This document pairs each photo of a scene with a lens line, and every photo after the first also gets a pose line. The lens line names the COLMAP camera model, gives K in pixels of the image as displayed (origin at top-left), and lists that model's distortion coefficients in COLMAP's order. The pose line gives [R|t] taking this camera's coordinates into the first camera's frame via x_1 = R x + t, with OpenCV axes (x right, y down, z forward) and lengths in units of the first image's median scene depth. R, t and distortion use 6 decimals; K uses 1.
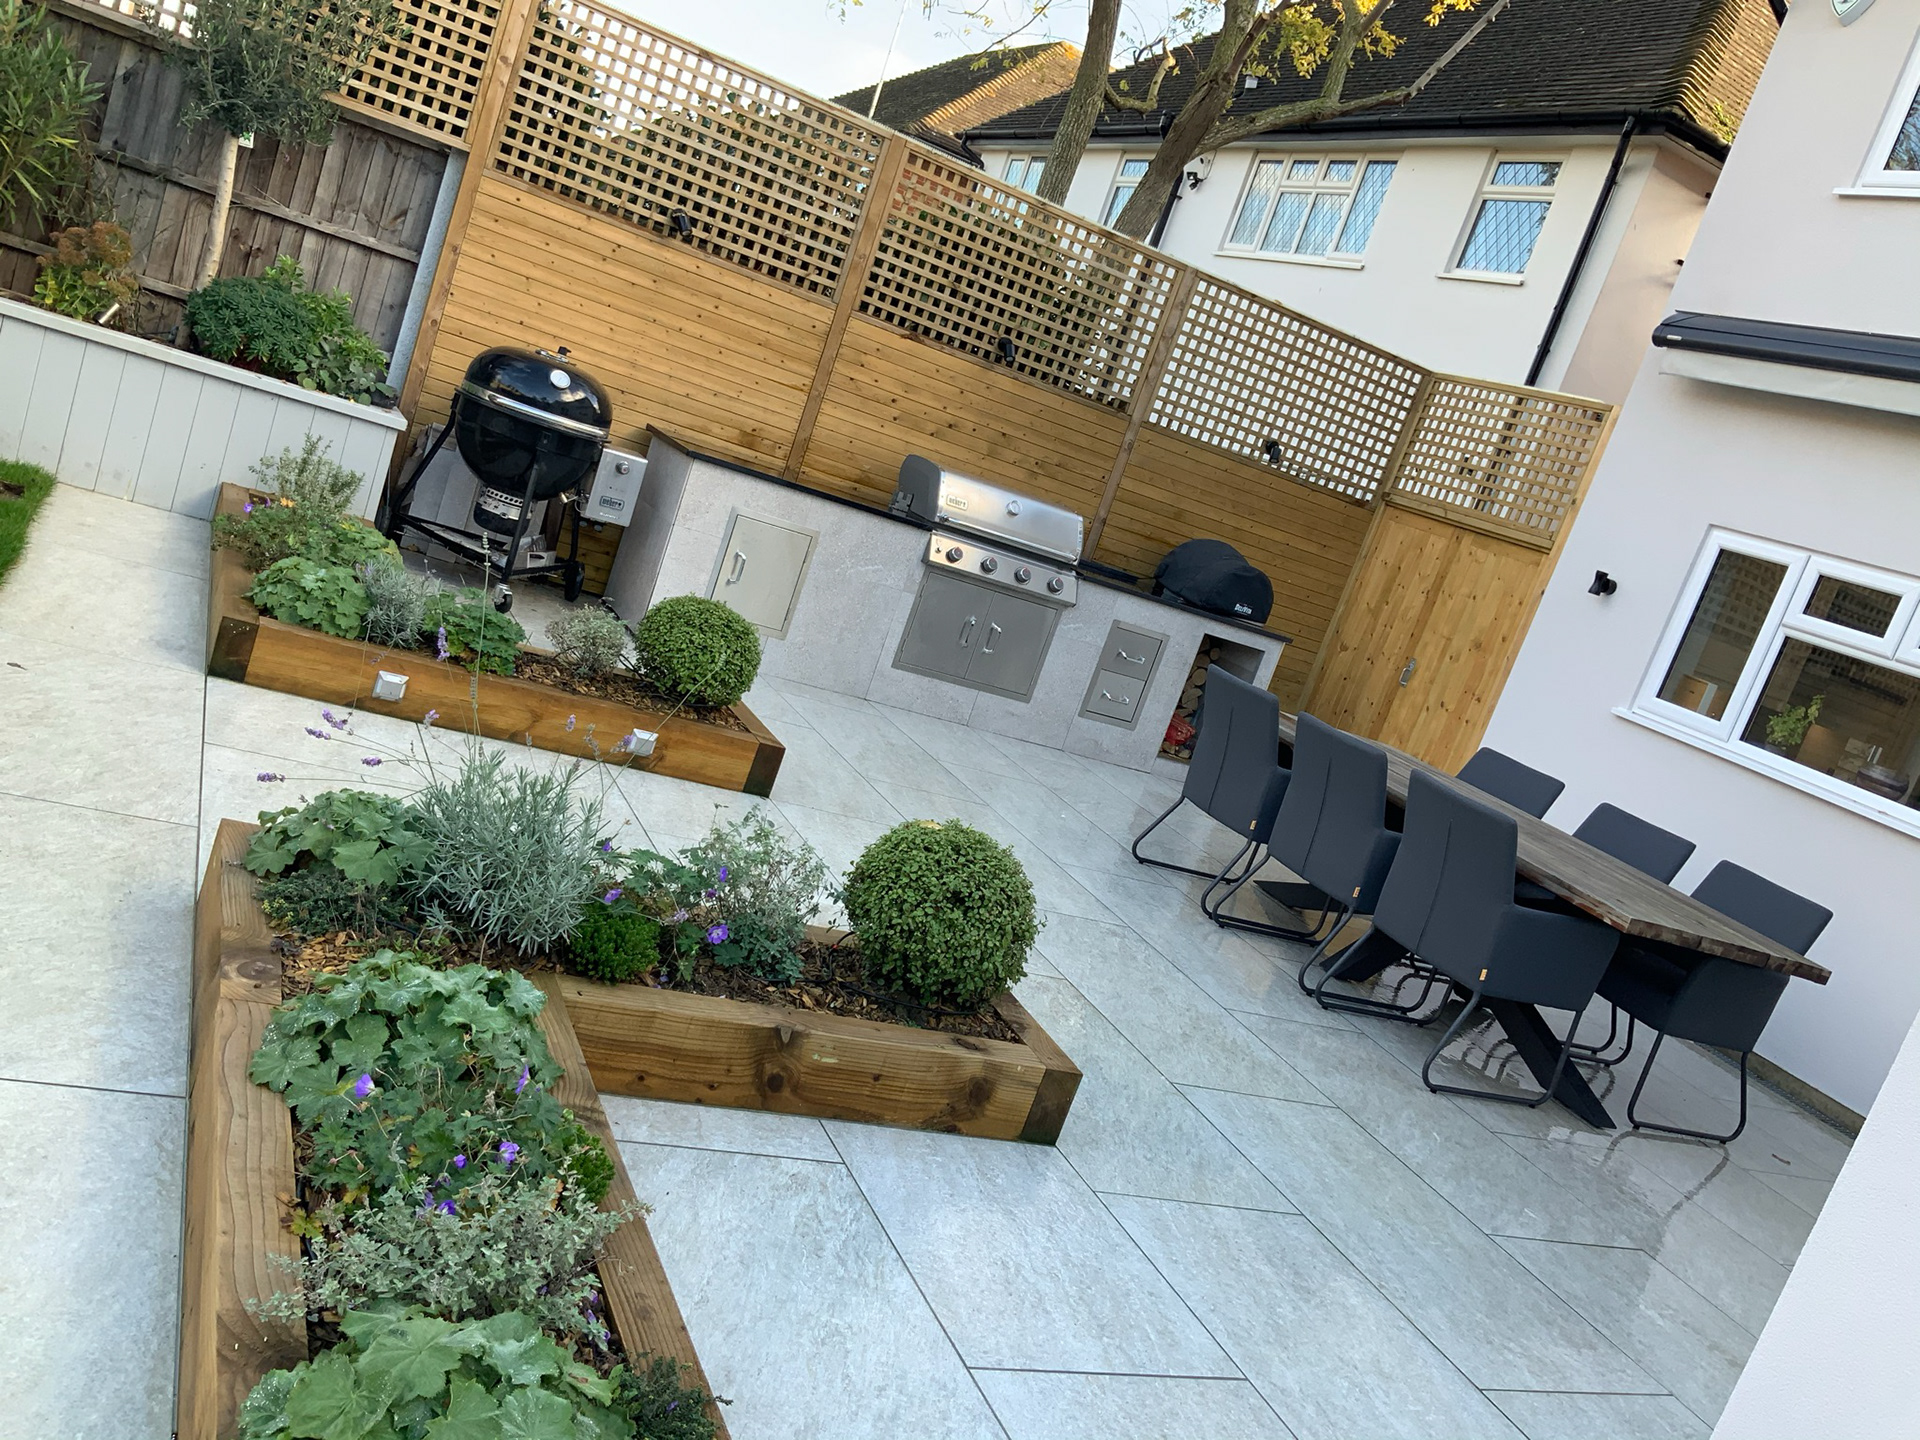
lens RADIAL K [[1588.9, 0, 959.3], [0, 1588.9, 730.0], [0, 0, 1]] dist [0.090149, -0.164552]
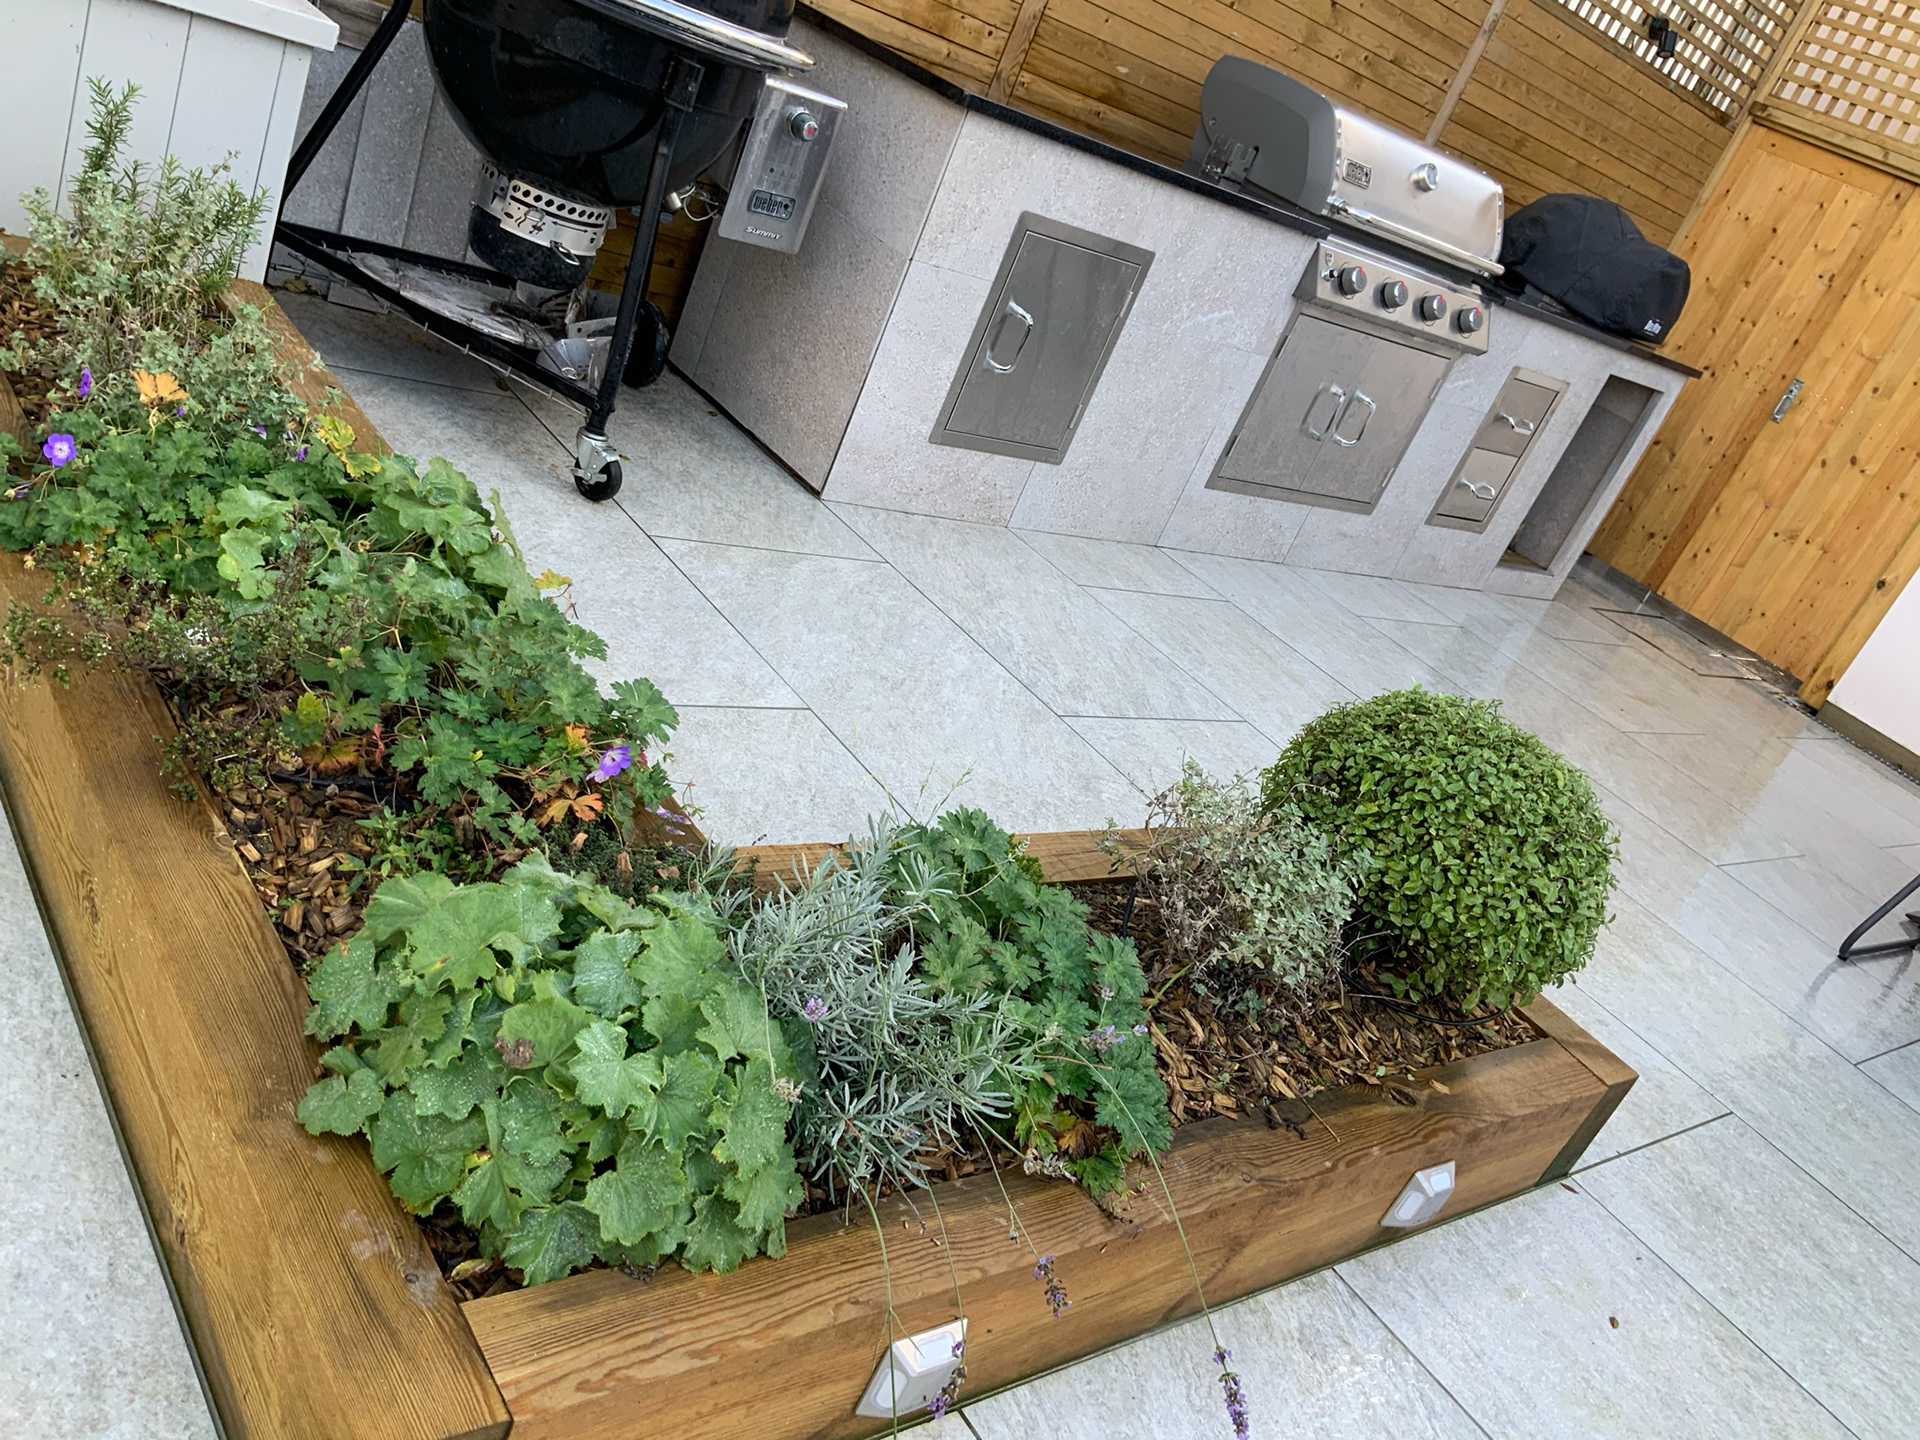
lens RADIAL K [[1588.9, 0, 949.5], [0, 1588.9, 726.1], [0, 0, 1]] dist [0.090149, -0.164552]
pose [[0.976279, -0.049997, 0.210663, -0.243992], [-0.021018, 0.946494, 0.322037, -0.134399], [-0.215493, -0.318826, 0.922991, 0.471273]]
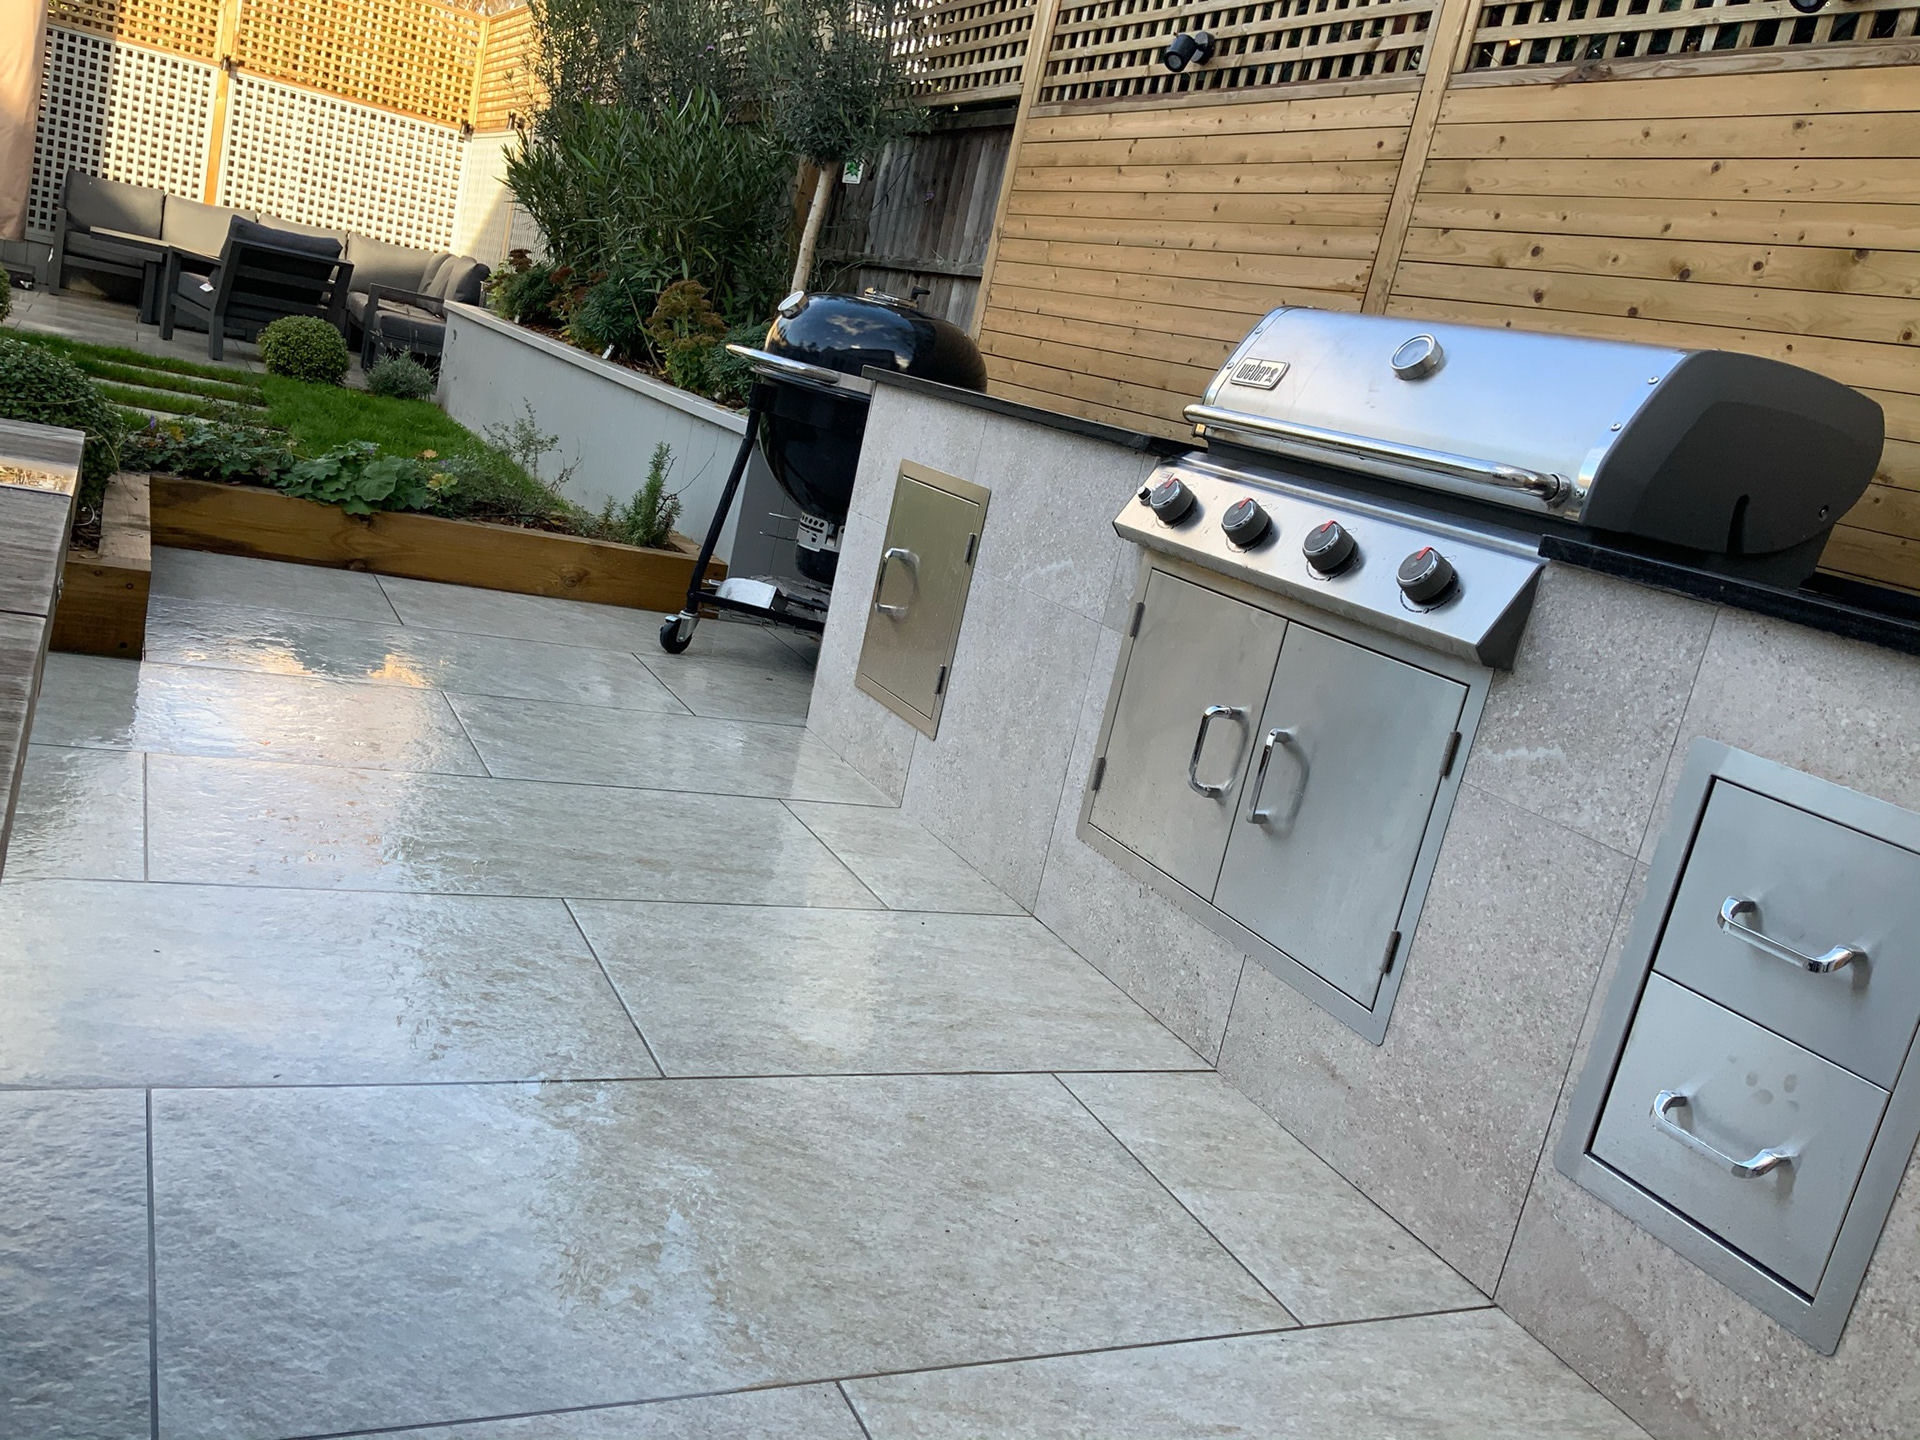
lens RADIAL K [[1588.9, 0, 956.3], [0, 1588.9, 725.3], [0, 0, 1]] dist [0.090149, -0.164552]
pose [[0.099194, -0.101044, -0.989925, 0.315696], [-0.379132, 0.915954, -0.131484, -0.003853], [0.920011, 0.388354, 0.052548, 0.923431]]
